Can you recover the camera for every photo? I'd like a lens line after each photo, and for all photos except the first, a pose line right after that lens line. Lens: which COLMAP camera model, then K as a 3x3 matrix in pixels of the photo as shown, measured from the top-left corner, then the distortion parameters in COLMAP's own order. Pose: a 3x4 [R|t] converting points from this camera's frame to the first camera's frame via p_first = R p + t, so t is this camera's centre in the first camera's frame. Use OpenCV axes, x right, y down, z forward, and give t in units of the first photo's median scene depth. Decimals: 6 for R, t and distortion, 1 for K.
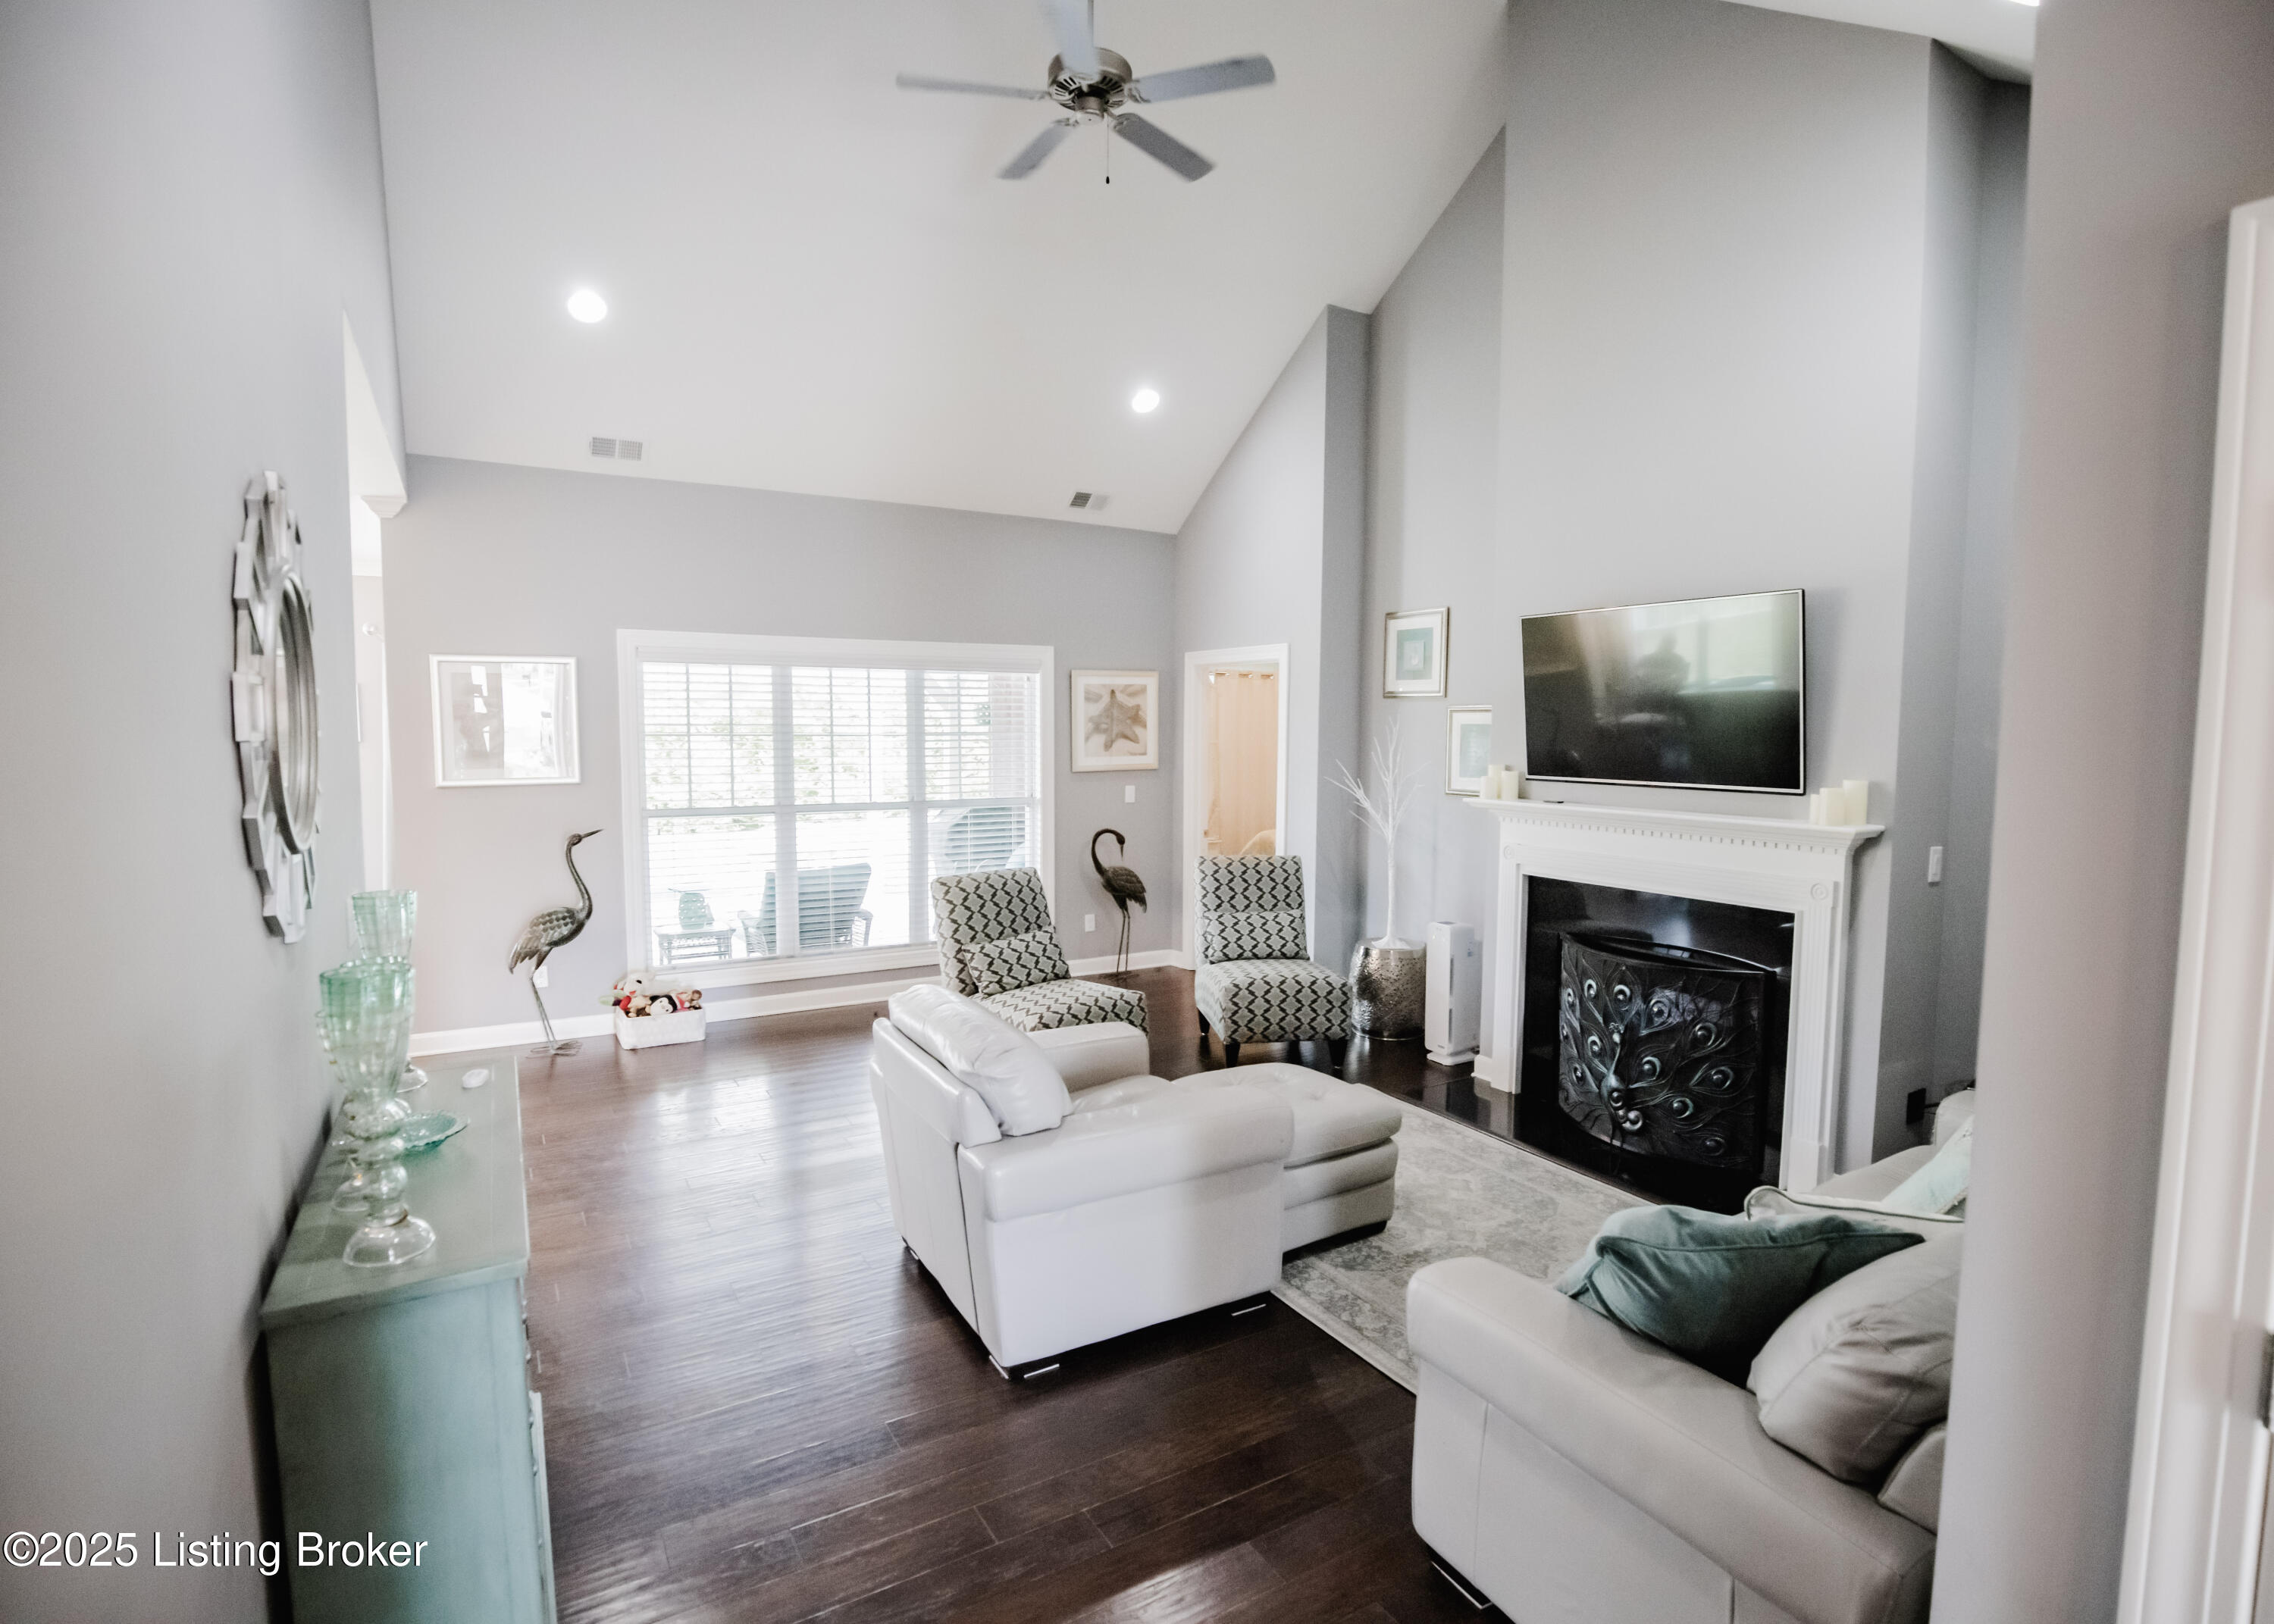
lens RADIAL K [[1089.3, 0, 1160.1], [0, 1089.3, 807.5], [0, 0, 1]] dist [-0.034619, 0.000830]
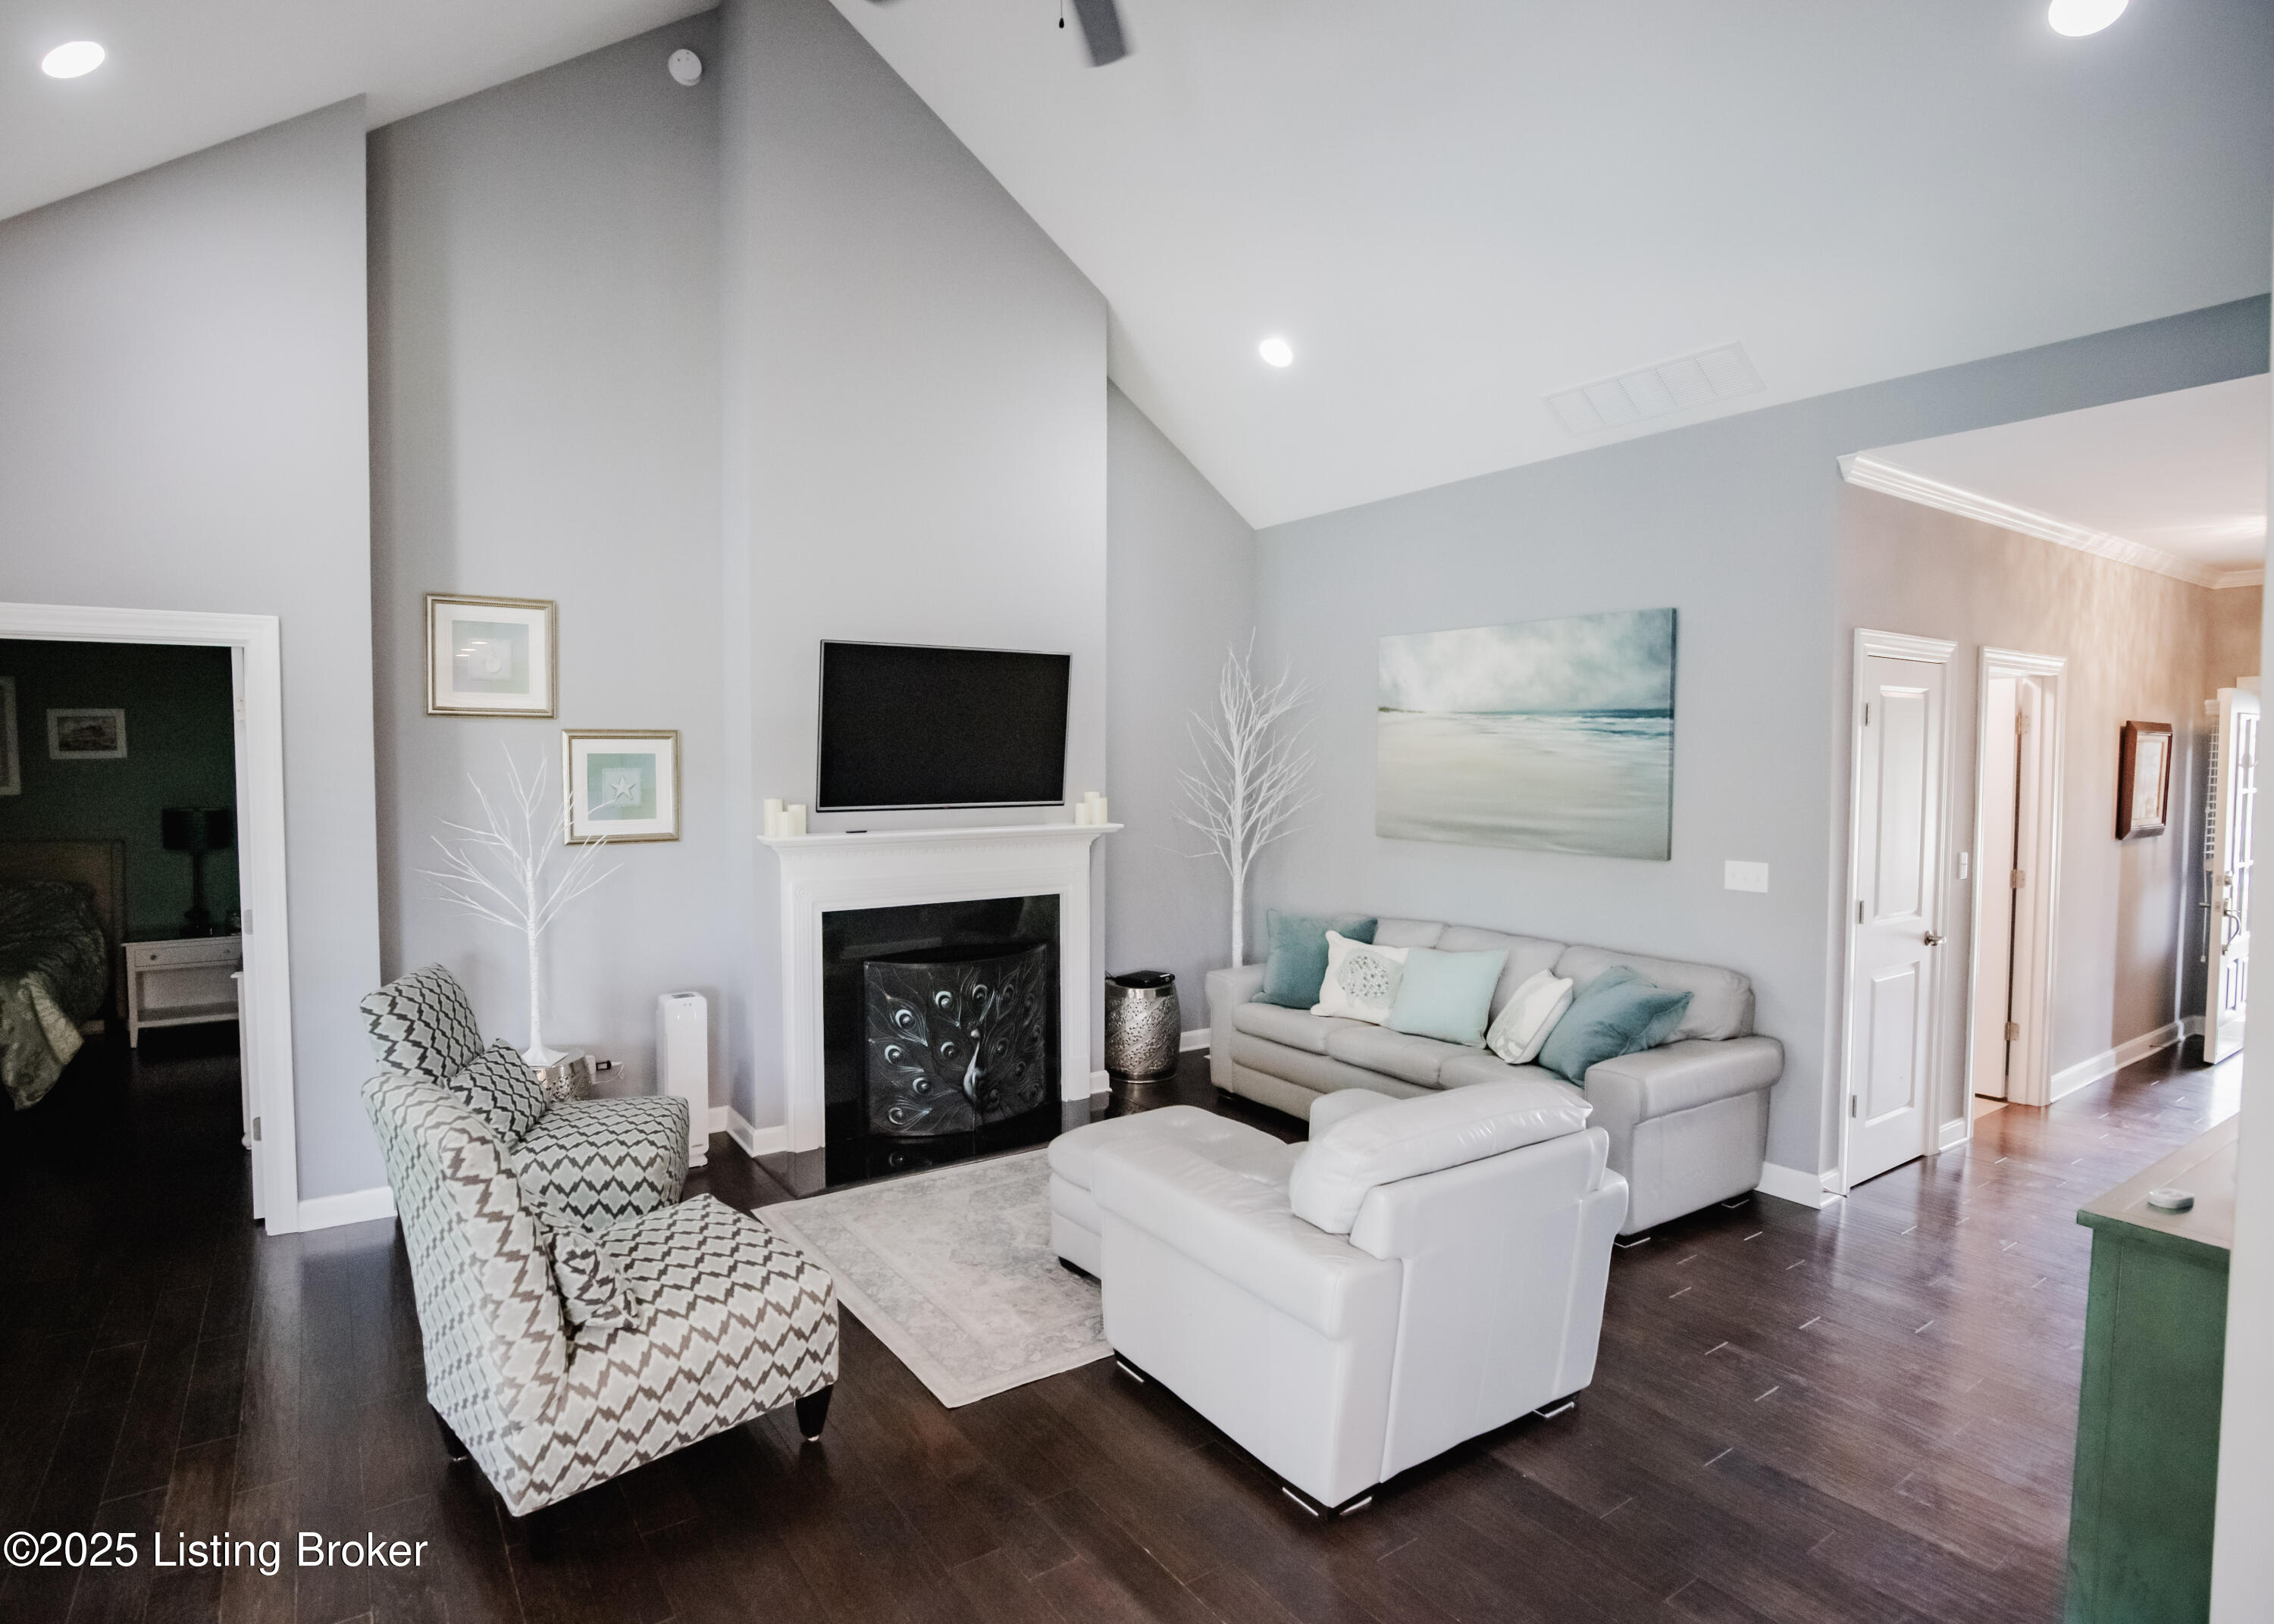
lens RADIAL K [[1157.8, 0, 1034.1], [0, 1157.8, 812.6], [0, 0, 1]] dist [-0.031895, 0.001636]
pose [[-0.004169, -0.053685, 0.998549, -0.590451], [0.075962, 0.995656, 0.053846, -0.057554], [-0.997102, 0.076077, -0.000073, 0.719162]]
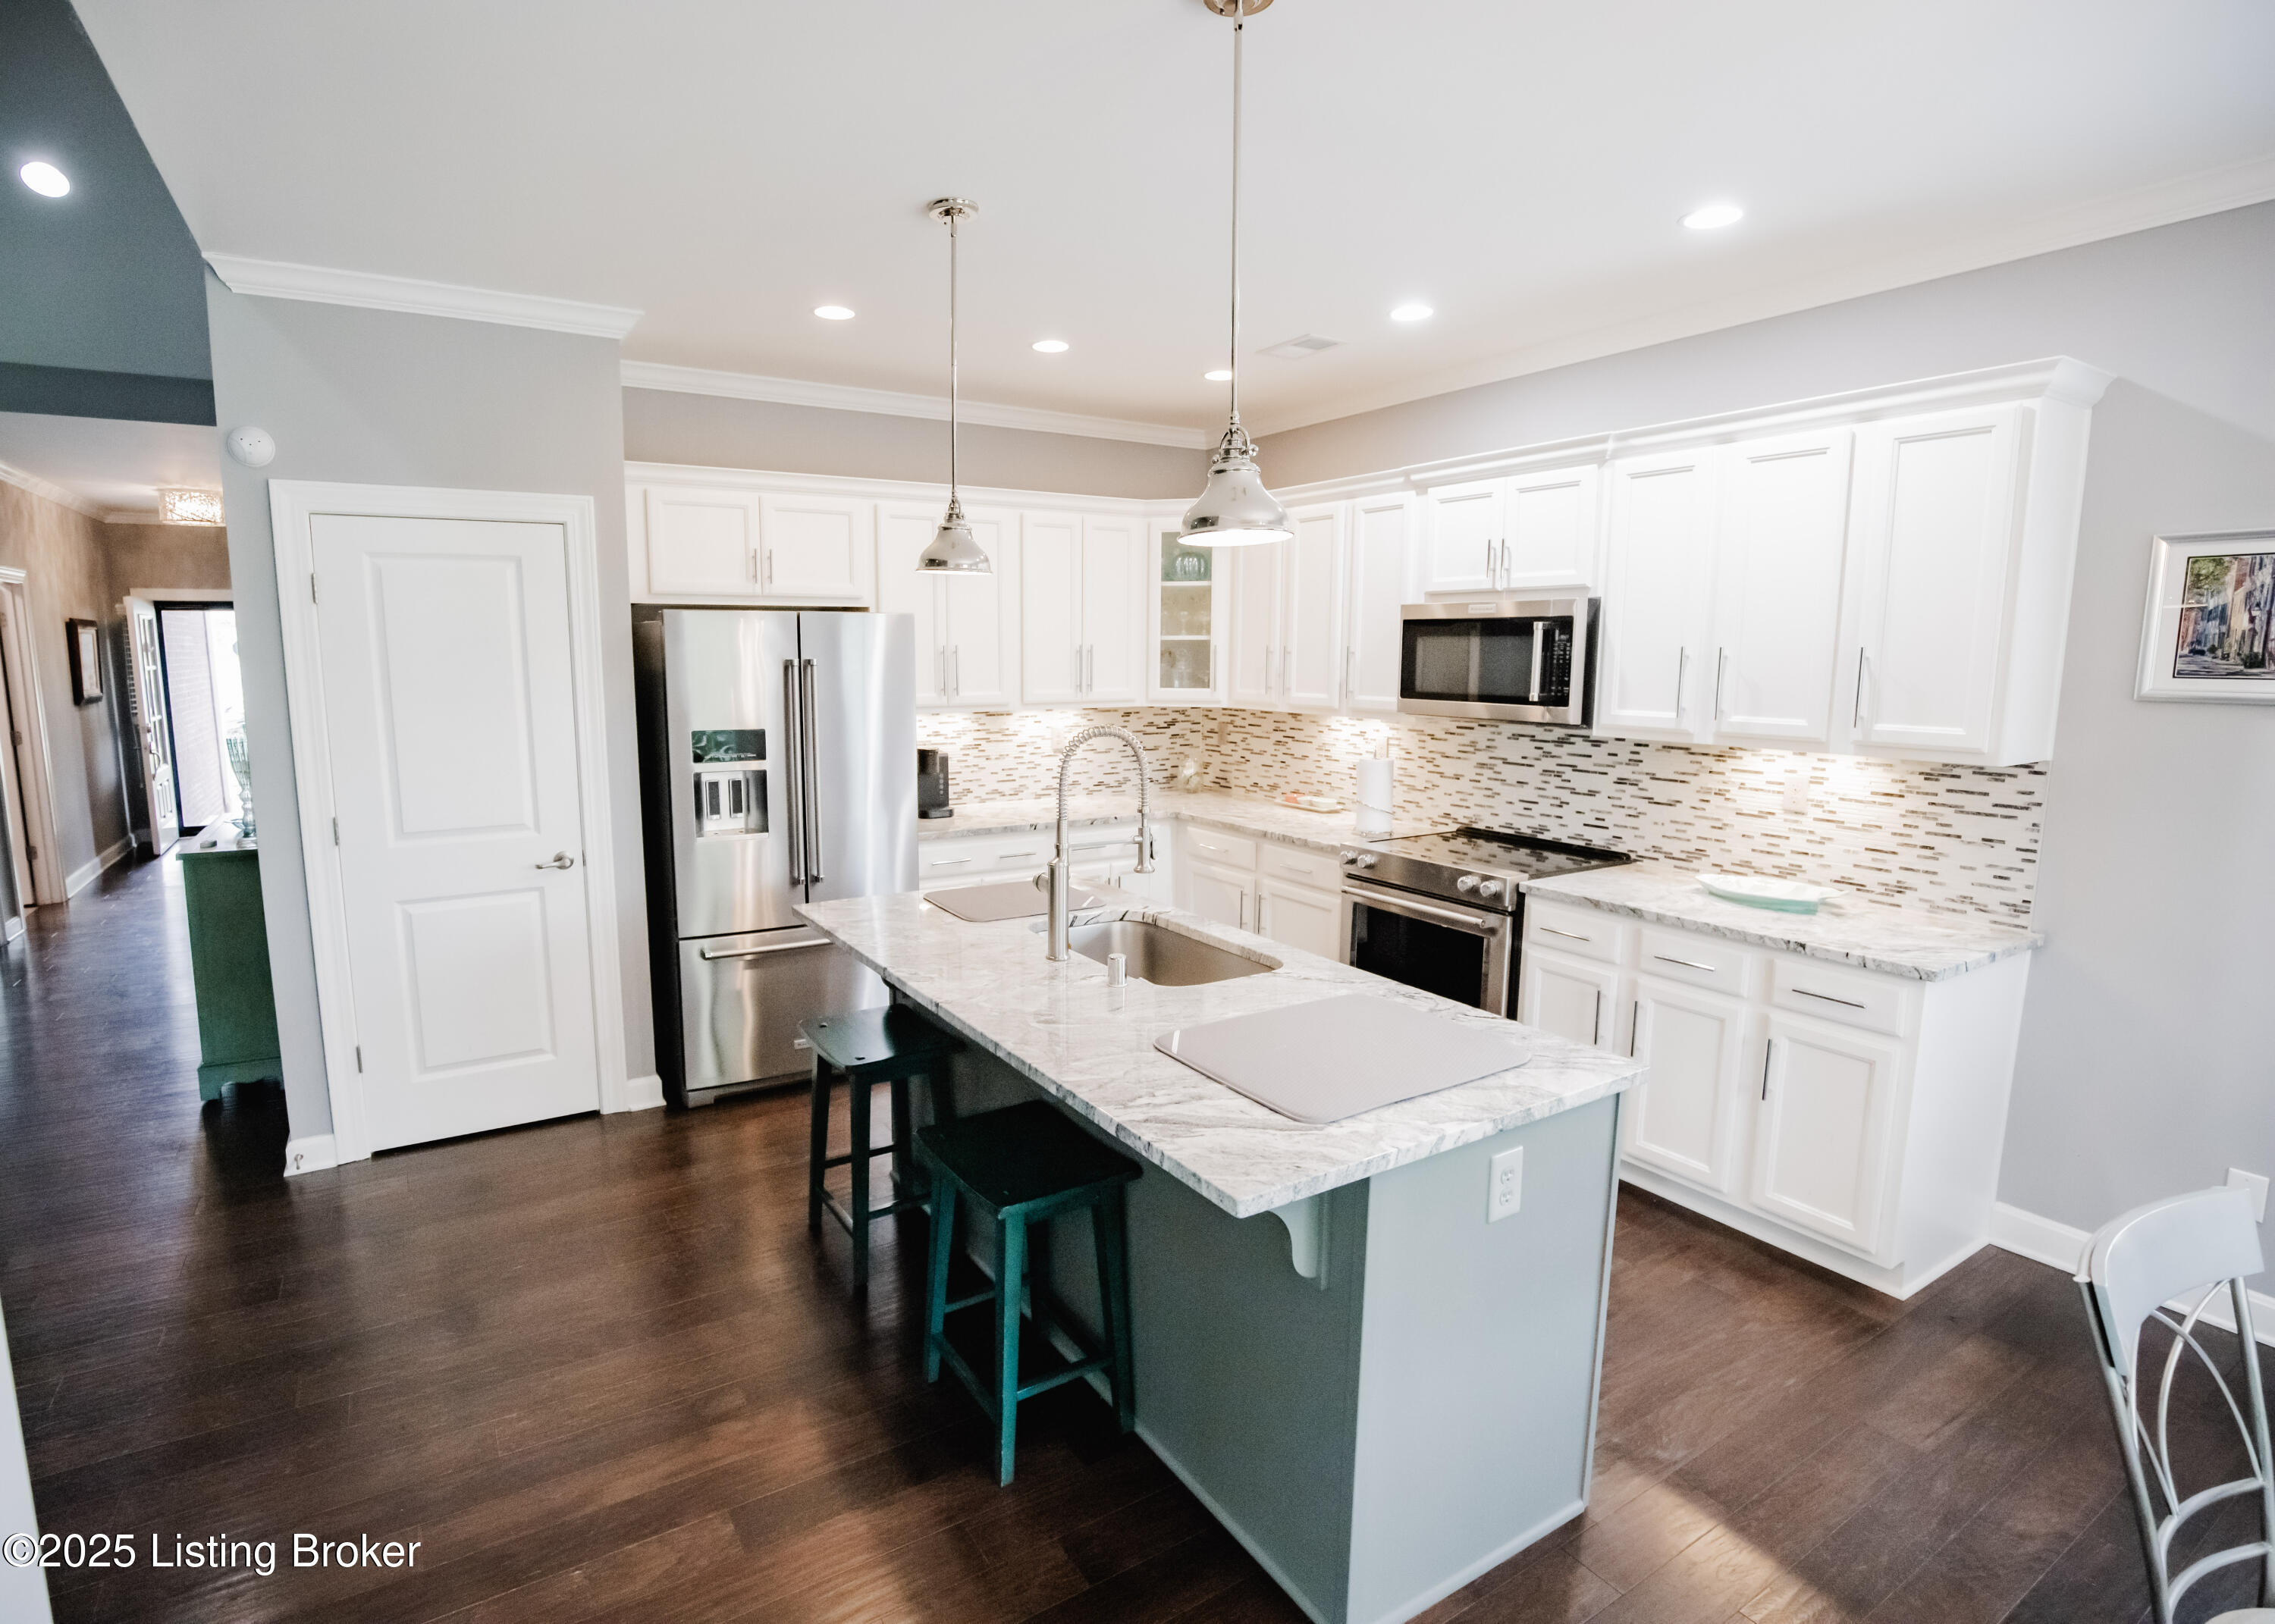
lens RADIAL K [[1121.1, 0, 1068.4], [0, 1121.1, 805.6], [0, 0, 1]] dist [-0.032296, 0.002338]
pose [[-0.999779, -0.011053, 0.017900, -0.850680], [-0.006950, 0.976623, 0.214845, -0.084202], [-0.019856, 0.214673, -0.976484, 1.090005]]
